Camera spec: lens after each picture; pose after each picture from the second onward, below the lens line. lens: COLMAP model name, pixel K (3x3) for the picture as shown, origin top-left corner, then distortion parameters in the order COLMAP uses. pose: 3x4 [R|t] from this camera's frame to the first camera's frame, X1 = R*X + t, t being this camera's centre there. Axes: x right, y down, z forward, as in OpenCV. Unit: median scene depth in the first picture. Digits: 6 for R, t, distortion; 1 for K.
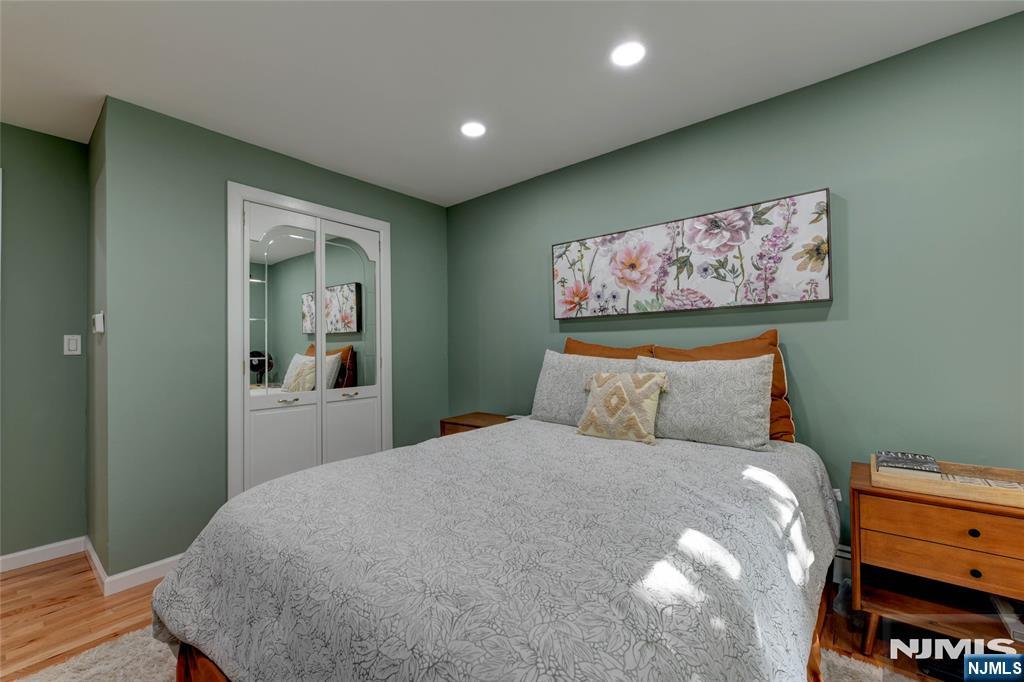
lens RADIAL K [[425.7, 0, 512.4], [0, 425.7, 339.8], [0, 0, 1]] dist [-0.000692, -0.000053]
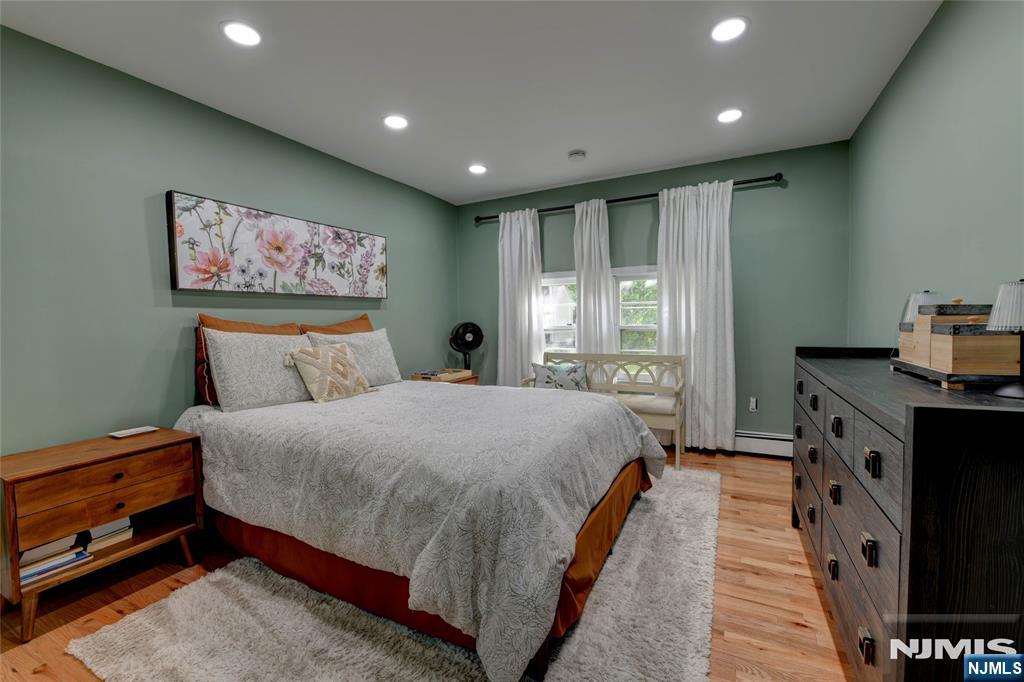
lens RADIAL K [[425.7, 0, 514.0], [0, 425.7, 341.5], [0, 0, 1]] dist [-0.000692, -0.000053]
pose [[-0.219192, -0.026671, 0.975317, -0.900057], [0.007441, 0.999552, 0.029006, 0.032640], [-0.975653, 0.013615, -0.218895, 0.666076]]
